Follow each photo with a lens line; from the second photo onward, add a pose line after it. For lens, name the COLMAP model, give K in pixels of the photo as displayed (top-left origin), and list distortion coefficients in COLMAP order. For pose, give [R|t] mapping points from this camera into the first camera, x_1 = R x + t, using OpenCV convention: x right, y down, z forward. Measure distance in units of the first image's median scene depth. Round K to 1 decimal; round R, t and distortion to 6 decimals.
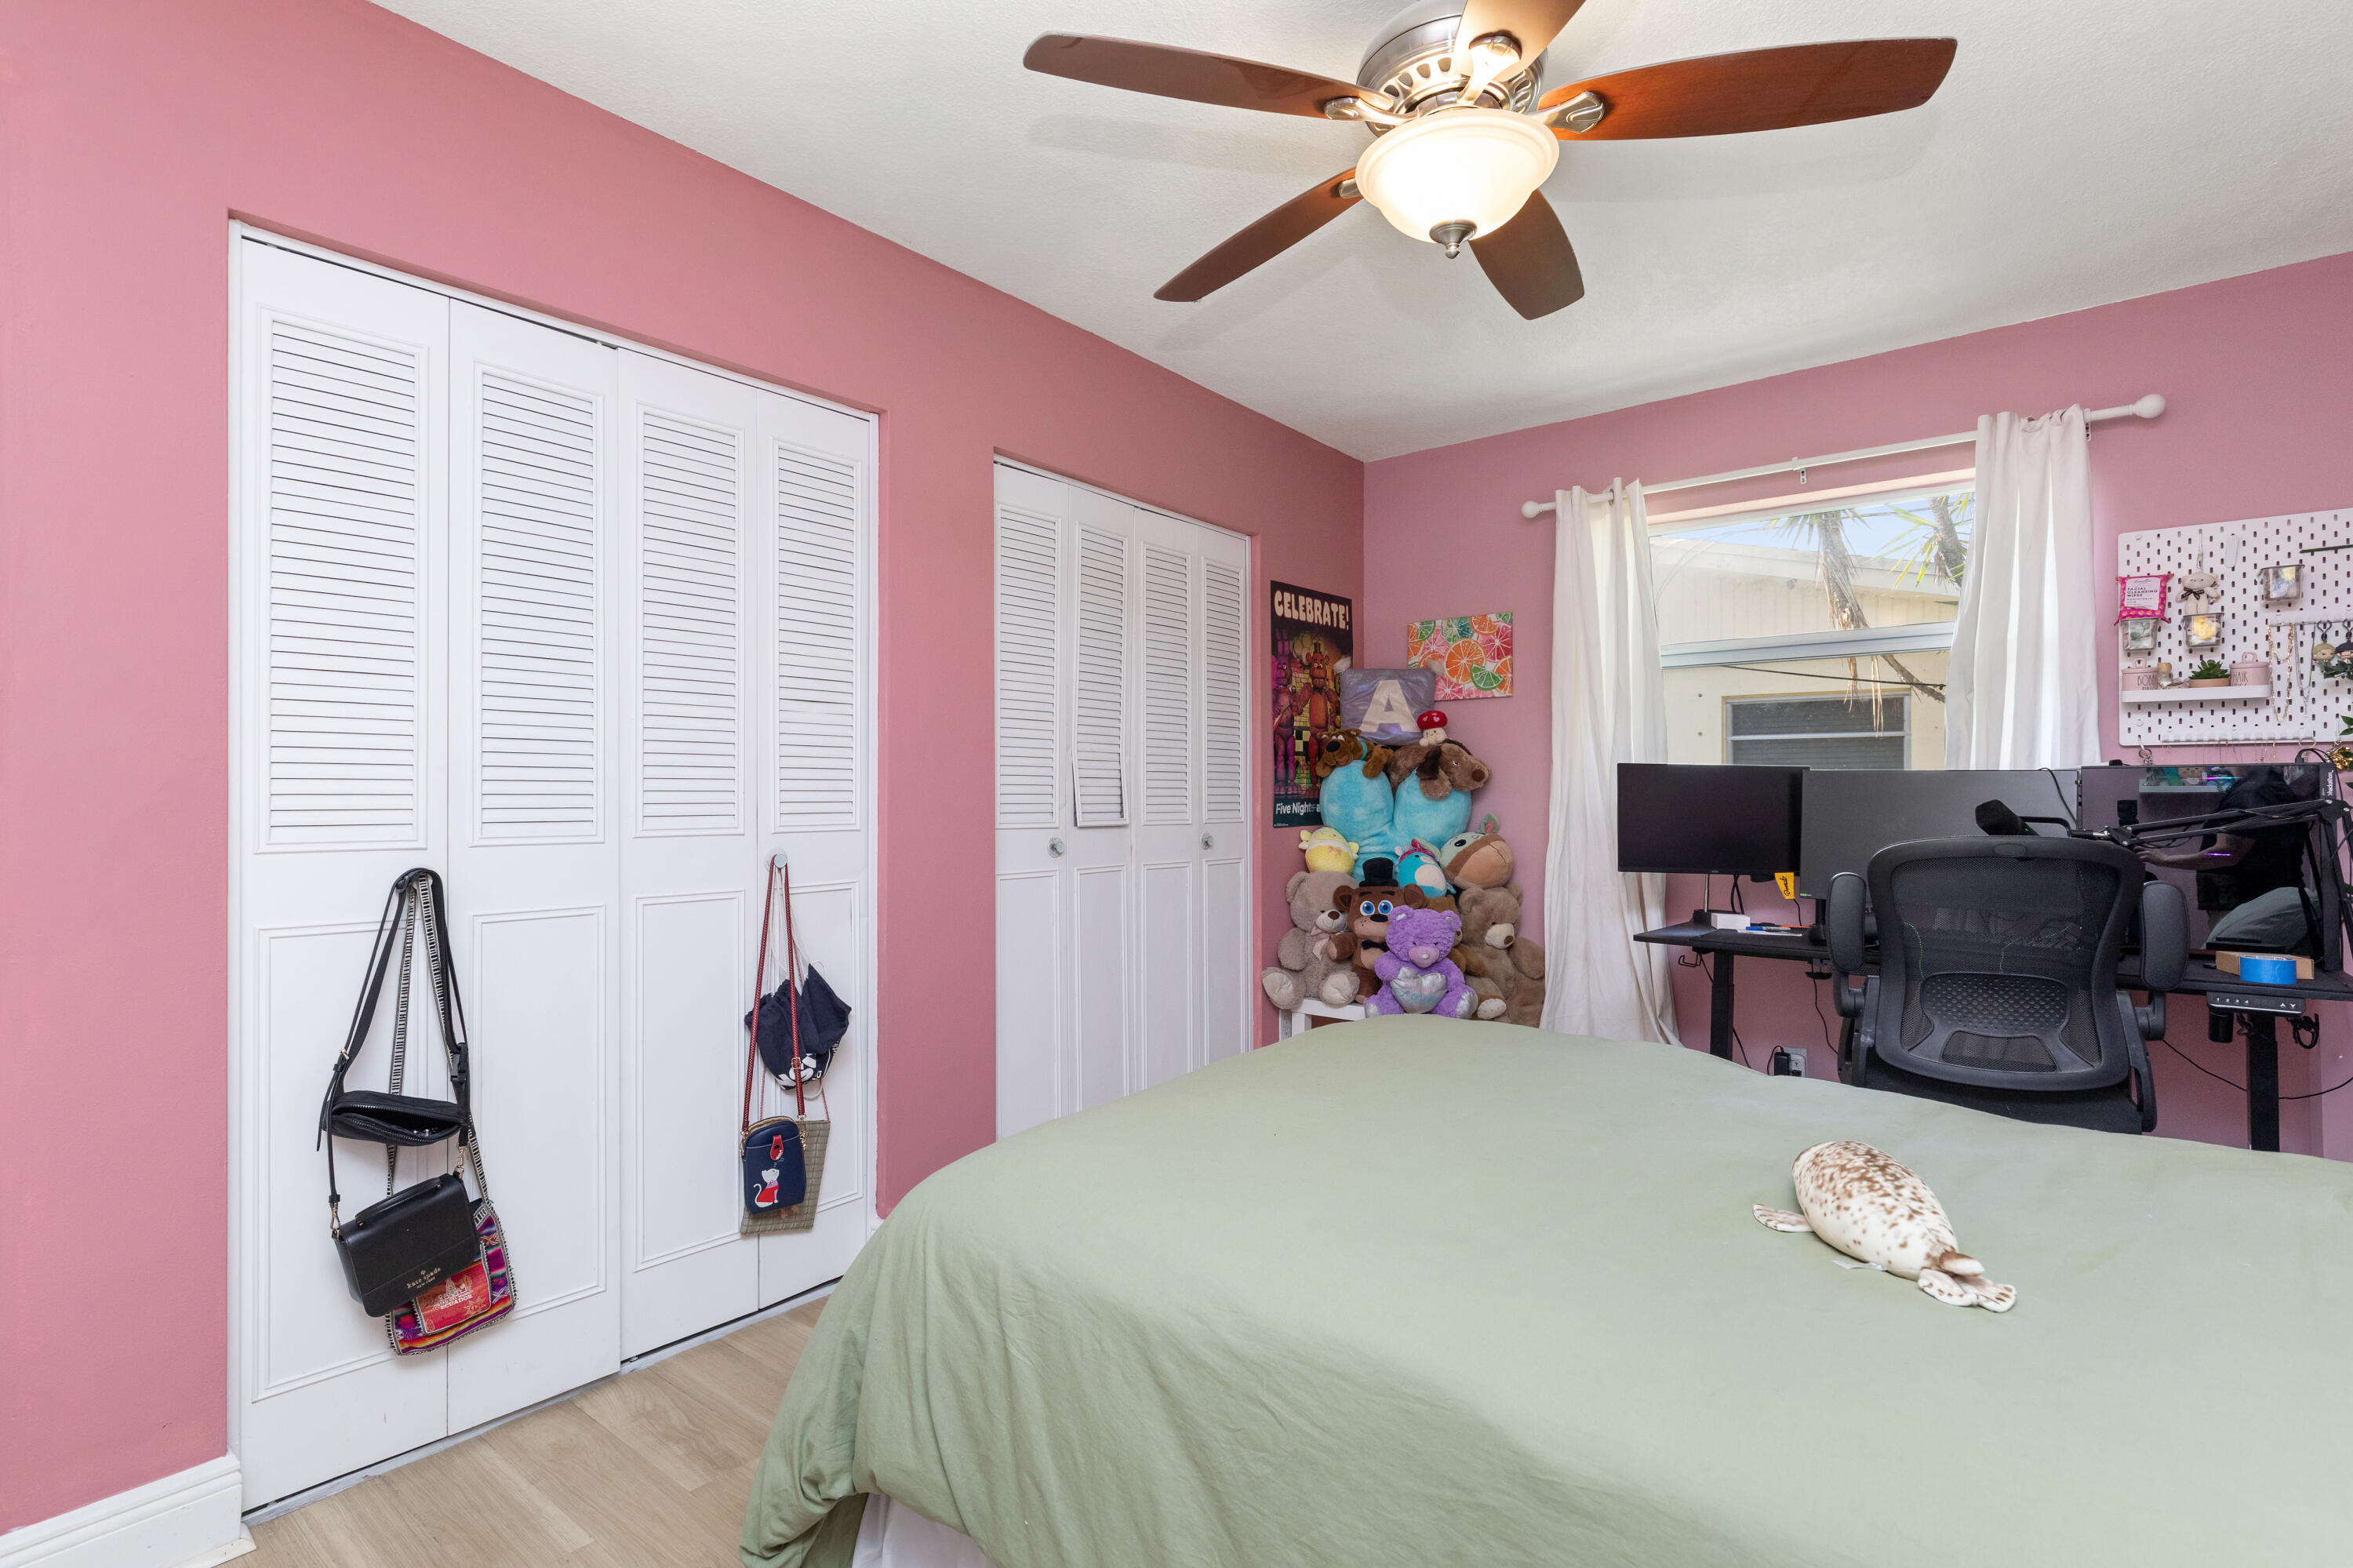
lens RADIAL K [[1132.4, 0, 1190.8], [0, 1132.4, 782.6], [0, 0, 1]] dist [-0.000212, -0.001964]
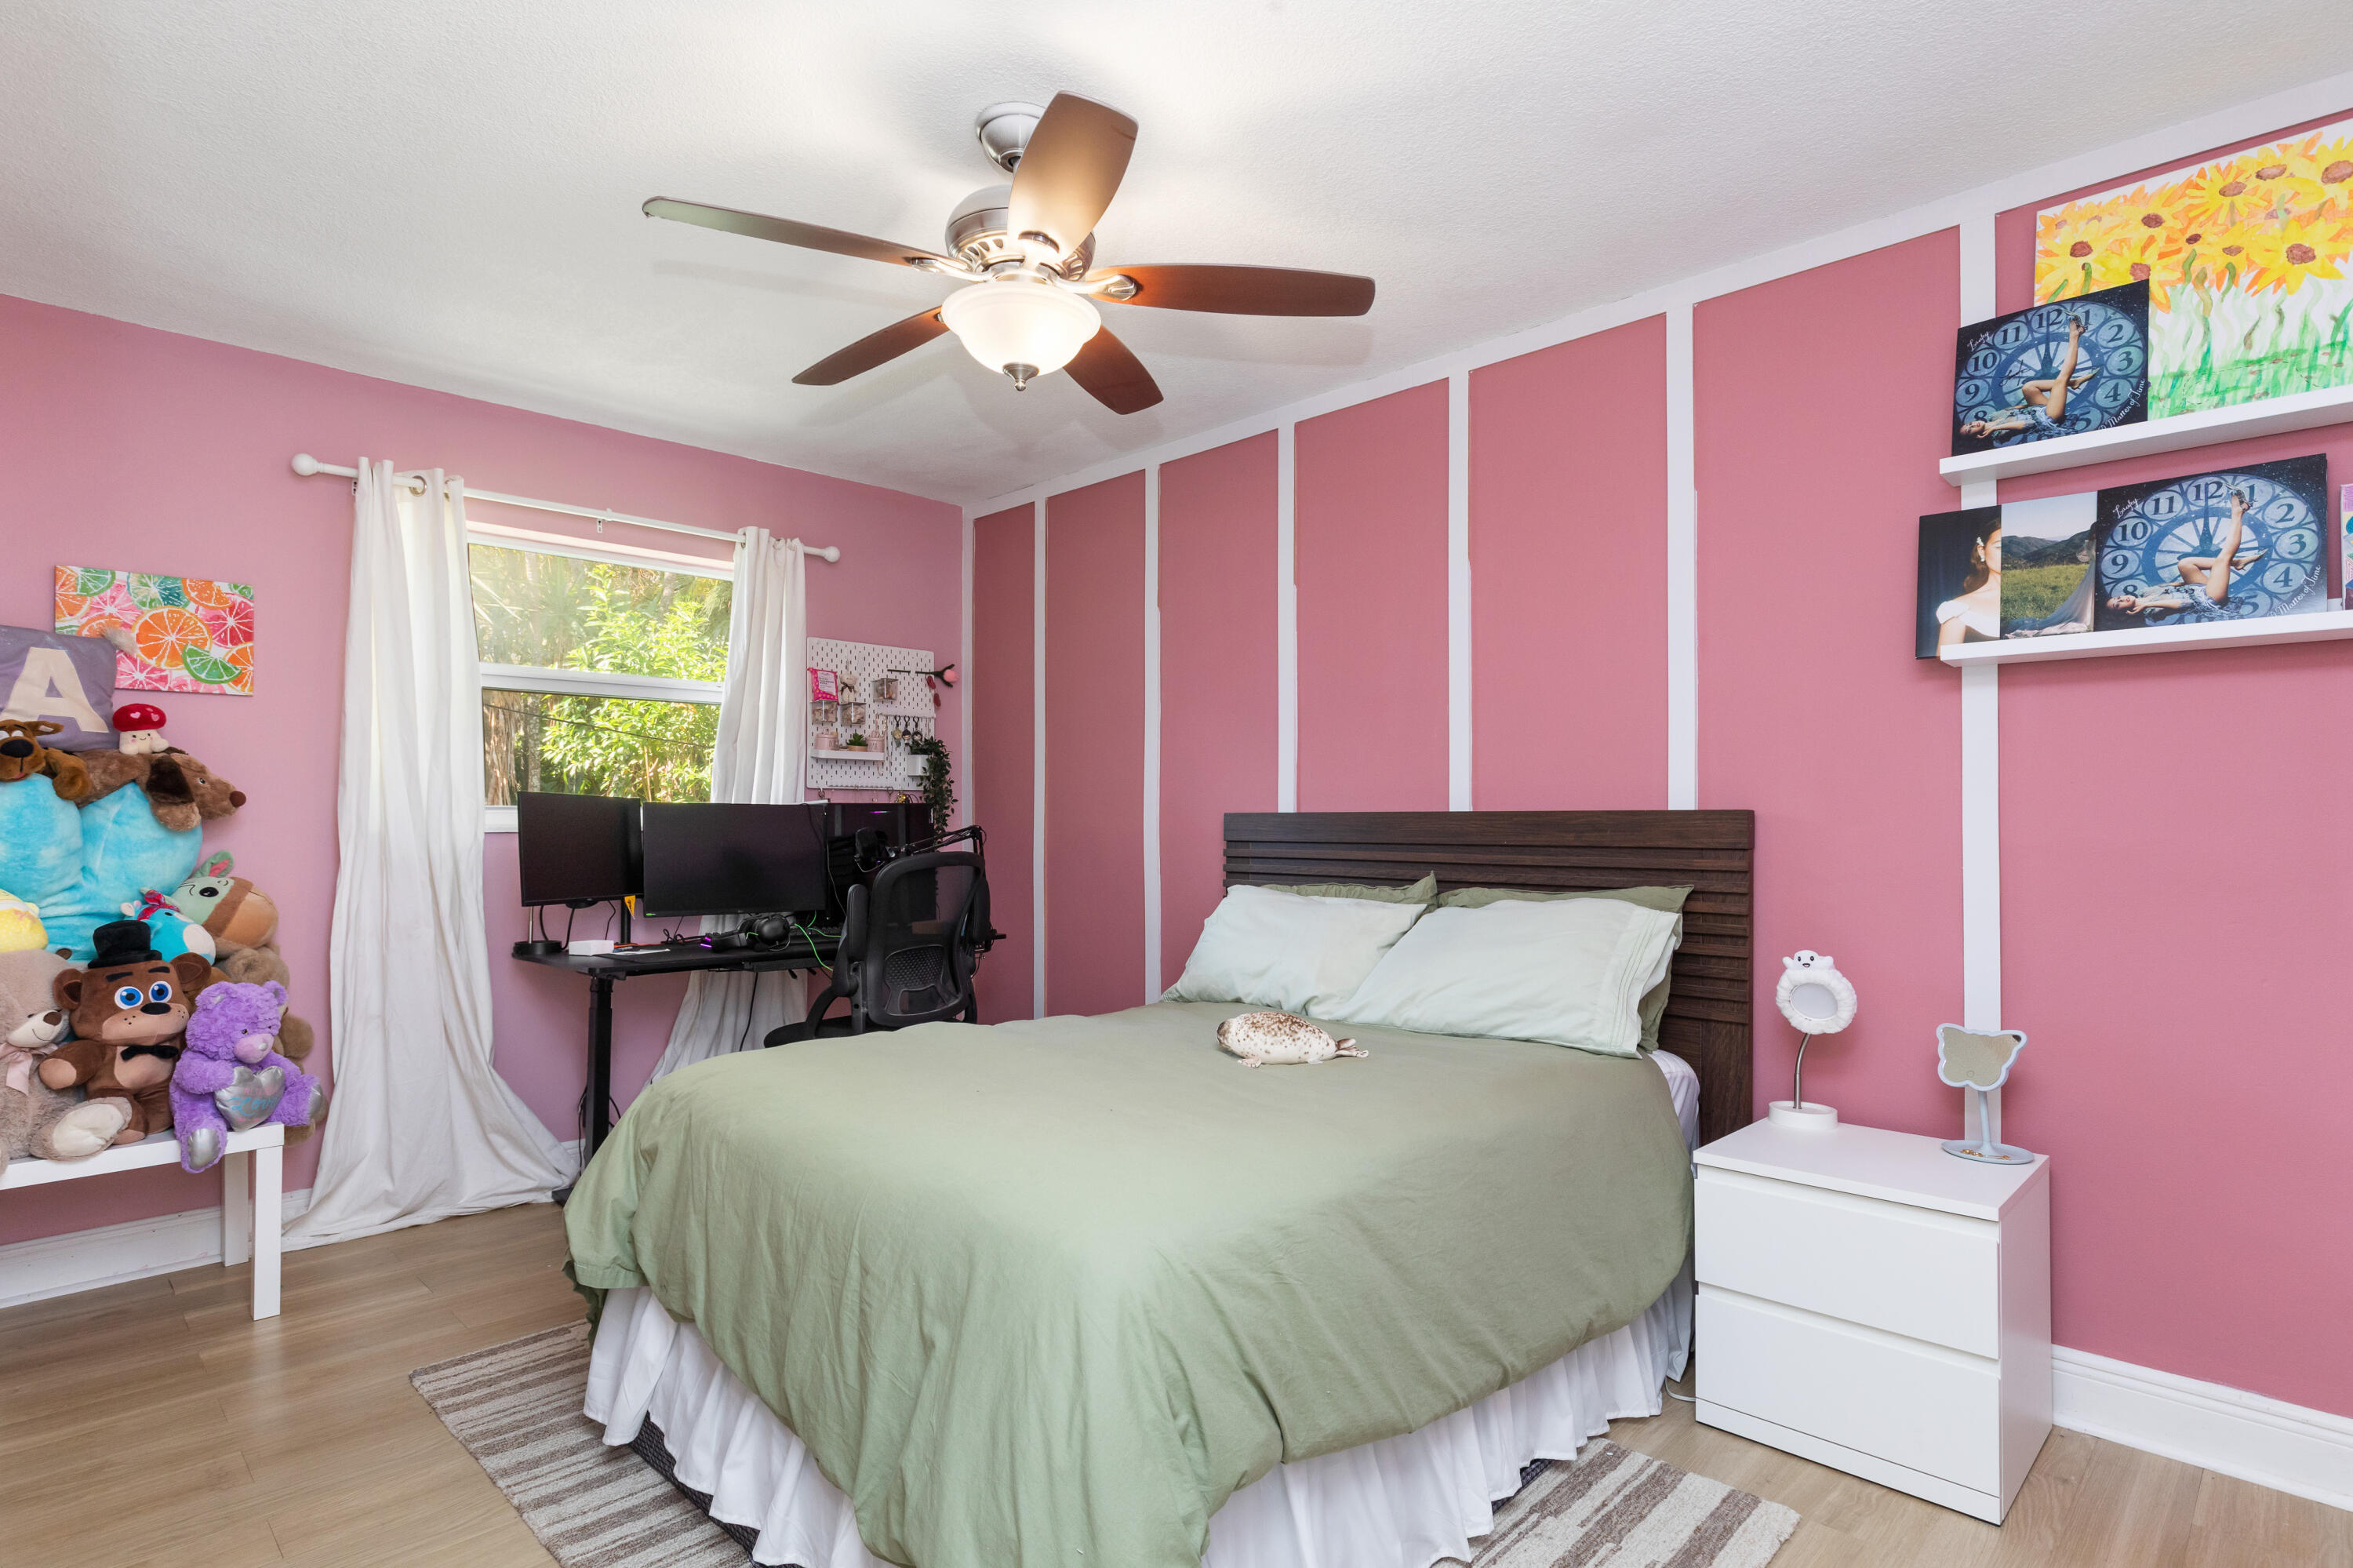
lens RADIAL K [[1152.0, 0, 1191.9], [0, 1152.0, 803.2], [0, 0, 1]] dist [-0.004045, 0.001022]
pose [[0.104310, 0.011689, 0.994476, -0.443151], [-0.012327, 0.999869, -0.010459, -0.003601], [-0.994468, -0.011168, 0.104441, 0.302891]]
